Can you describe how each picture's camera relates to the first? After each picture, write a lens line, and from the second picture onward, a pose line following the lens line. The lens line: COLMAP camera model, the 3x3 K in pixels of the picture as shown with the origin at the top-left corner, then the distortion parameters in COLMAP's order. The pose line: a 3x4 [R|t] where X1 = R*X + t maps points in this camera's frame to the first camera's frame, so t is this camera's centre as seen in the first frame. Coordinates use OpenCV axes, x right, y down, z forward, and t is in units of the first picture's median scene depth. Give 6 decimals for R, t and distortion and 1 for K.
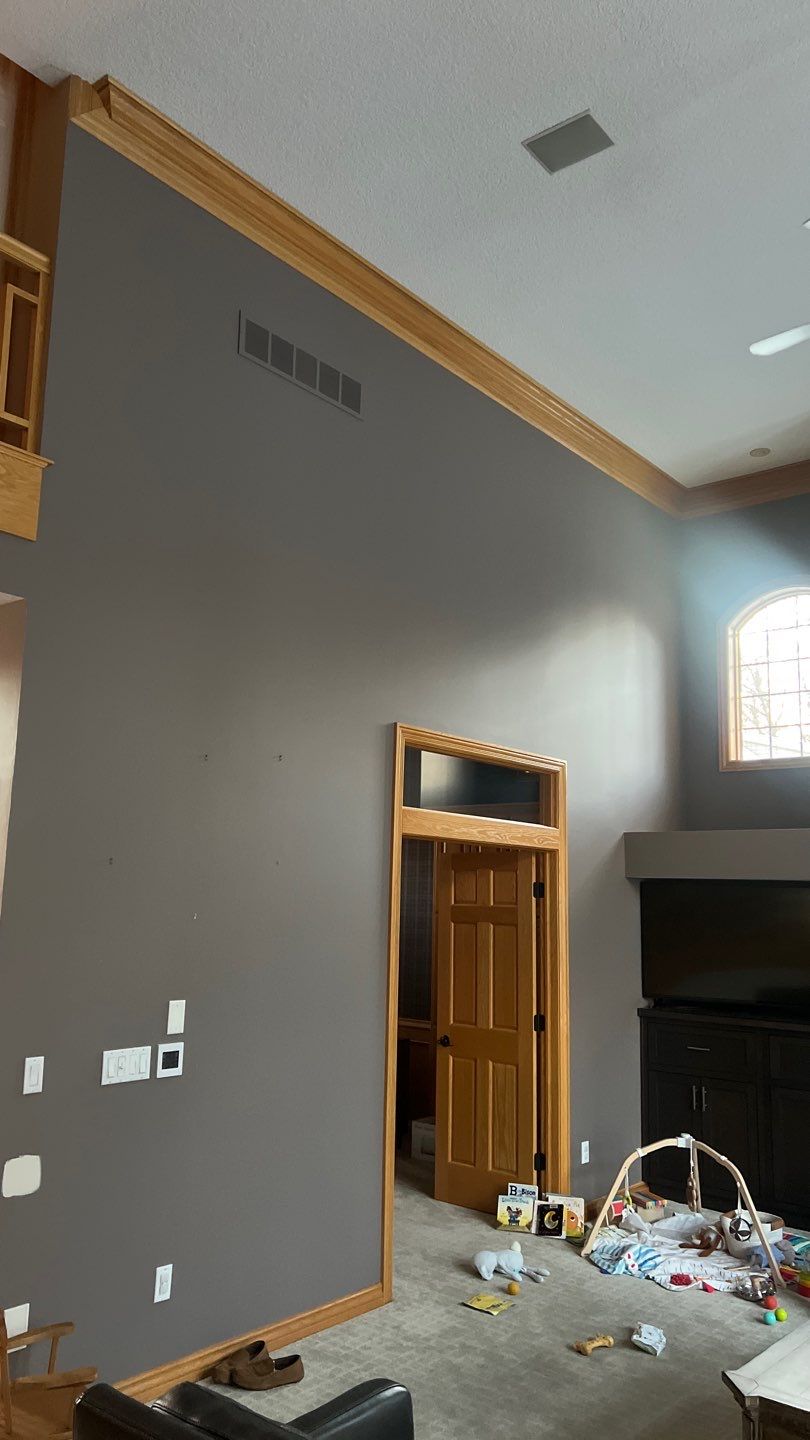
lens RADIAL K [[1074.7, 0, 405.0], [0, 1074.7, 720.0], [0, 0, 1]] dist [0.024373, 0.001125]
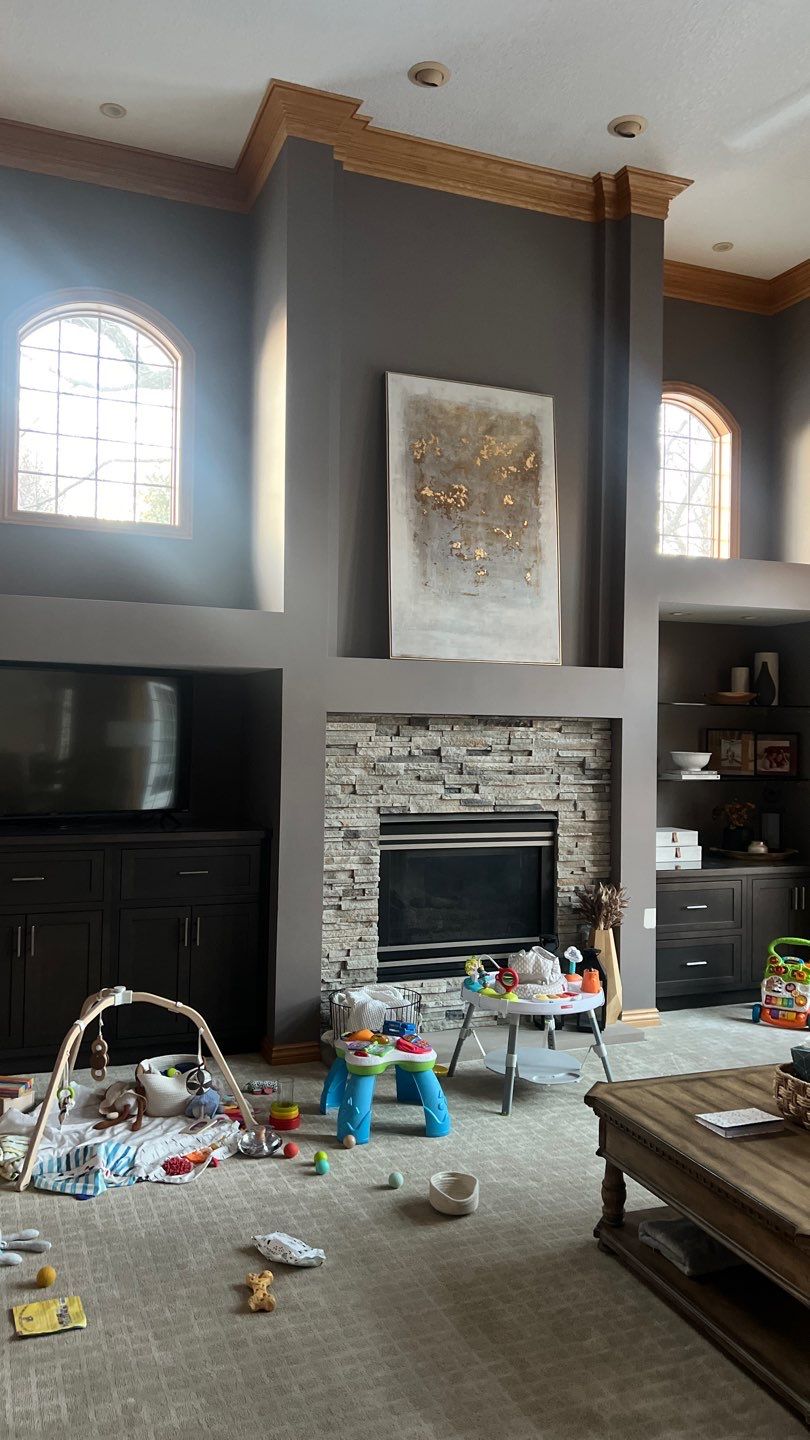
lens RADIAL K [[1080.2, 0, 405.0], [0, 1080.2, 720.0], [0, 0, 1]] dist [-0.004717, -0.005326]
pose [[0.487381, -0.016893, 0.873026, -0.335250], [-0.147627, 0.983826, 0.101452, 0.097105], [-0.860619, -0.178328, 0.477004, 0.541921]]
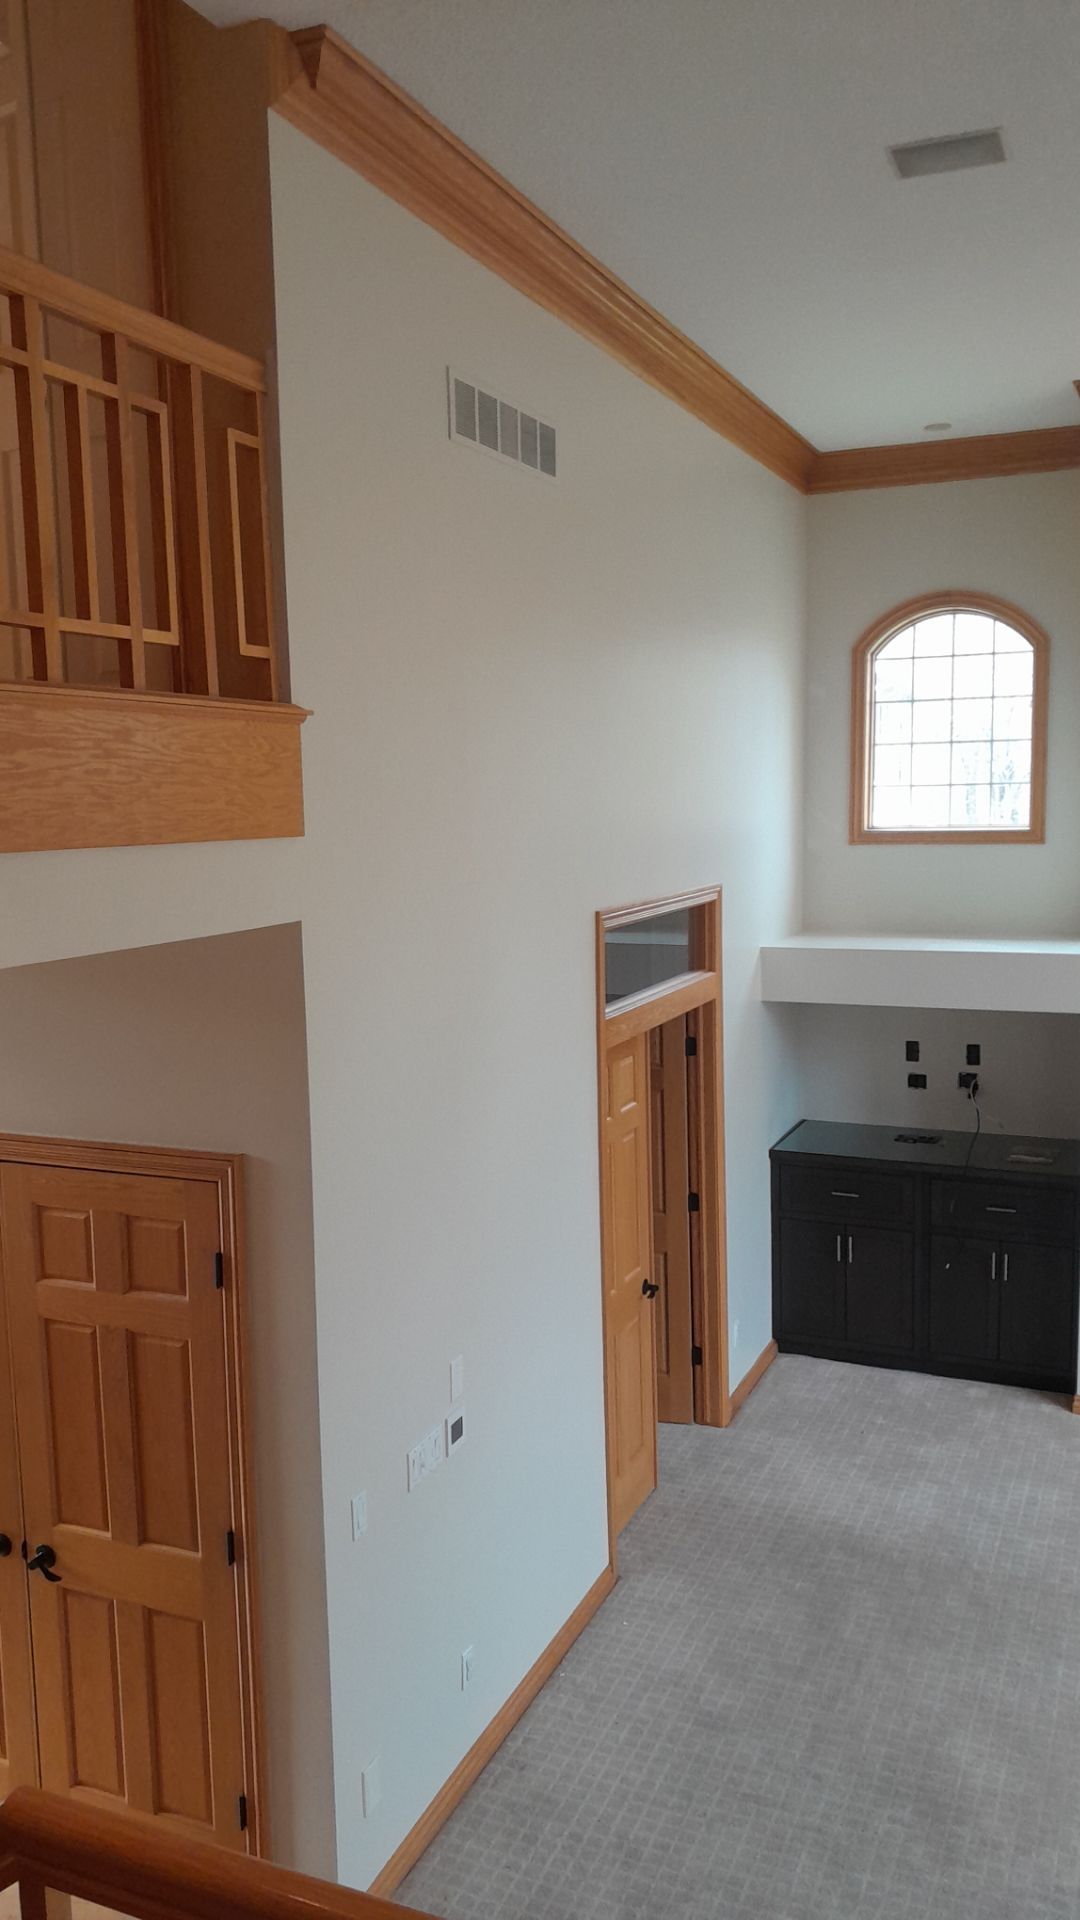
lens RADIAL K [[1479.1, 0, 540.0], [0, 1479.1, 960.0], [0, 0, 1]] dist [0.003492, -0.001107]
pose [[0.961265, -0.078107, 0.264328, -0.322643], [0.001865, 0.960829, 0.277136, -0.249677], [-0.275620, -0.265908, 0.923757, 0.052447]]
